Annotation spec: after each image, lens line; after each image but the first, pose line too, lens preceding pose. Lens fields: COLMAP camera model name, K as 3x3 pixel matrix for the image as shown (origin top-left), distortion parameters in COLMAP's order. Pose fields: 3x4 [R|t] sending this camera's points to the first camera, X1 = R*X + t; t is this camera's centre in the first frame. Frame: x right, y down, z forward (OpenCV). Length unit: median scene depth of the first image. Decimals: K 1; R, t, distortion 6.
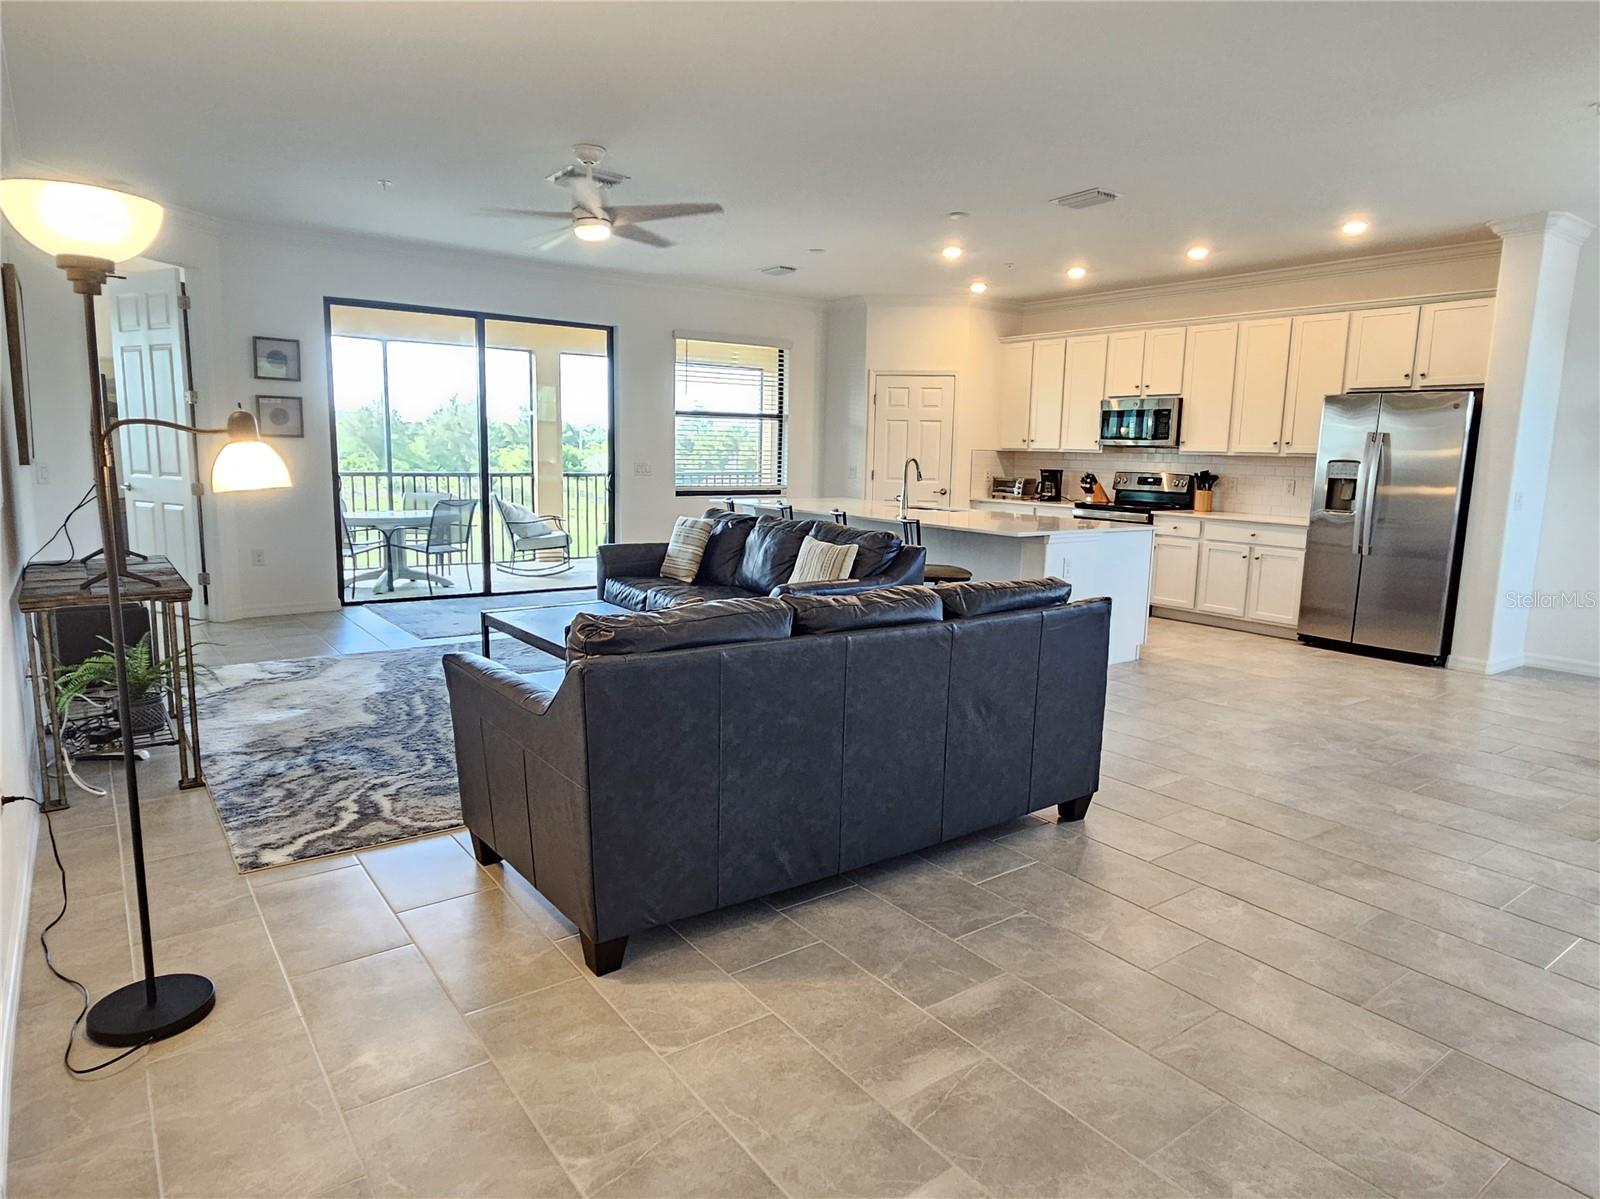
lens RADIAL K [[968.8, 0, 794.3], [0, 968.8, 593.8], [0, 0, 1]] dist [0.002347, 0.002844]
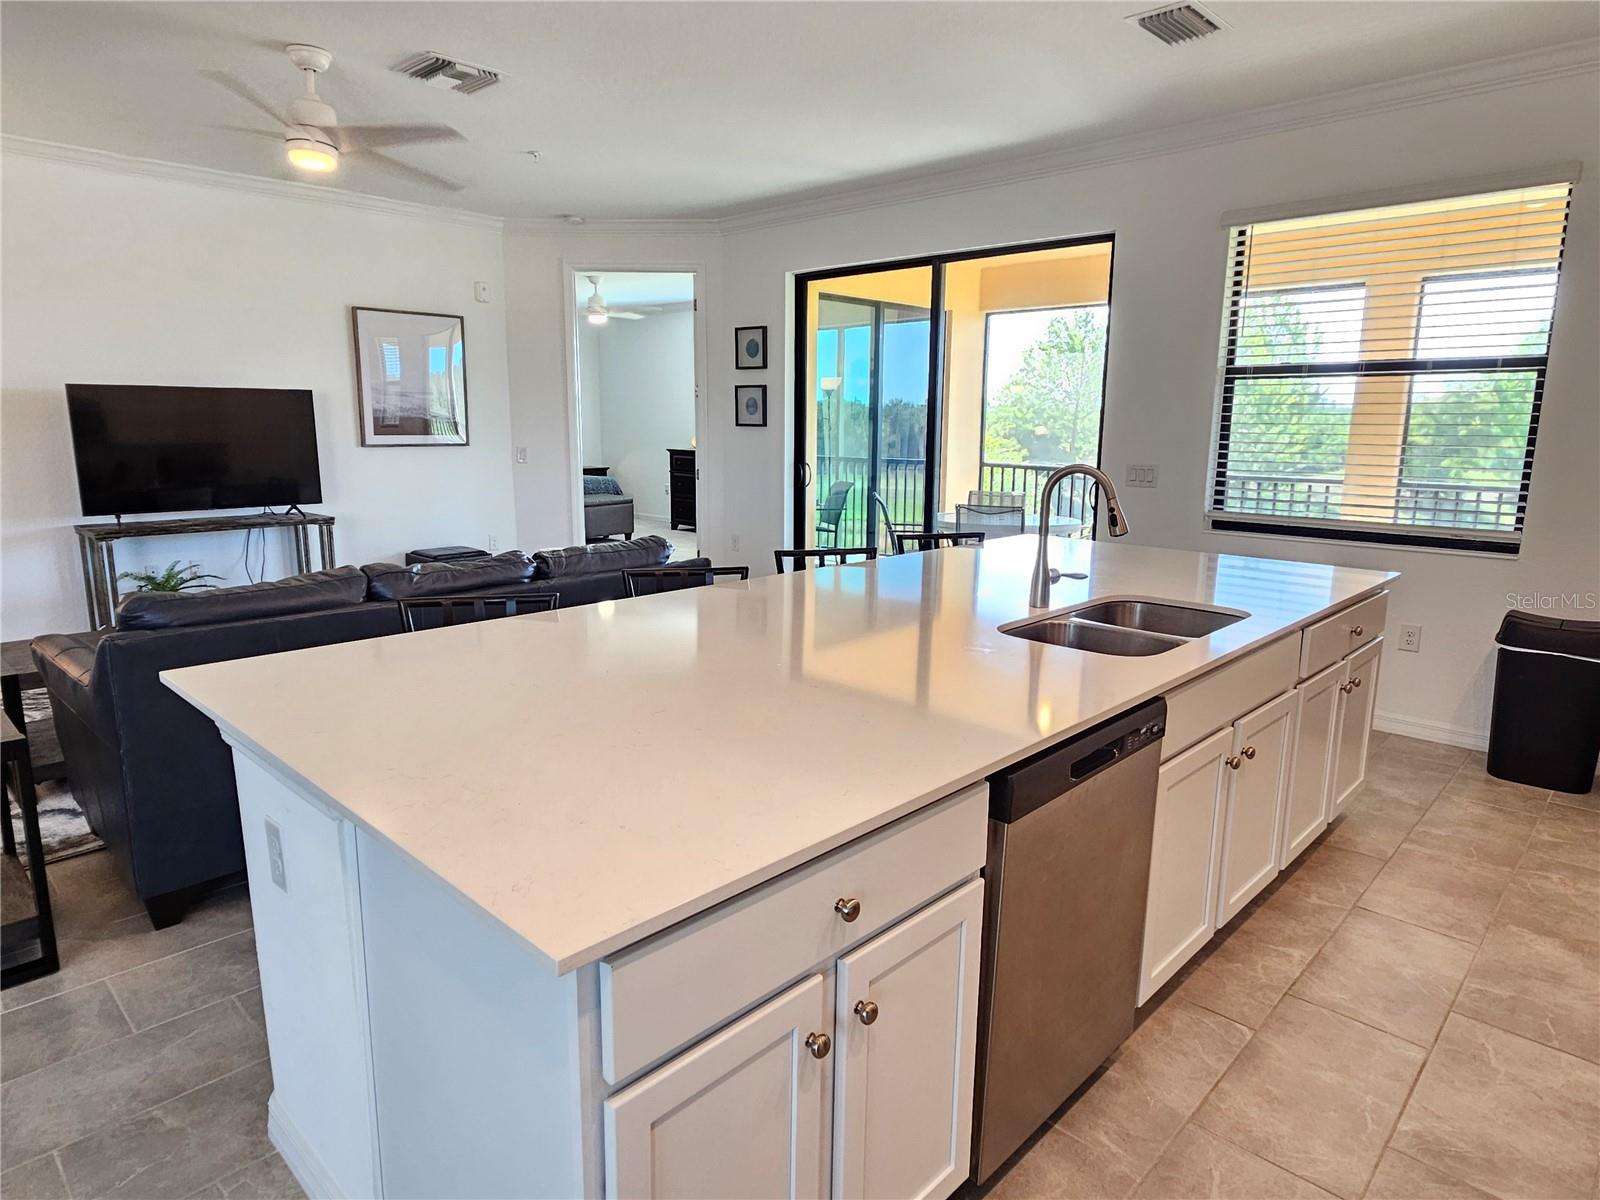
lens RADIAL K [[947.8, 0, 794.9], [0, 947.8, 595.0], [0, 0, 1]] dist [0.001174, 0.000584]
pose [[0.170146, 0.159935, -0.972353, 0.402239], [-0.152453, 0.979133, 0.134373, -0.114154], [0.973555, 0.125375, 0.190978, 0.772813]]
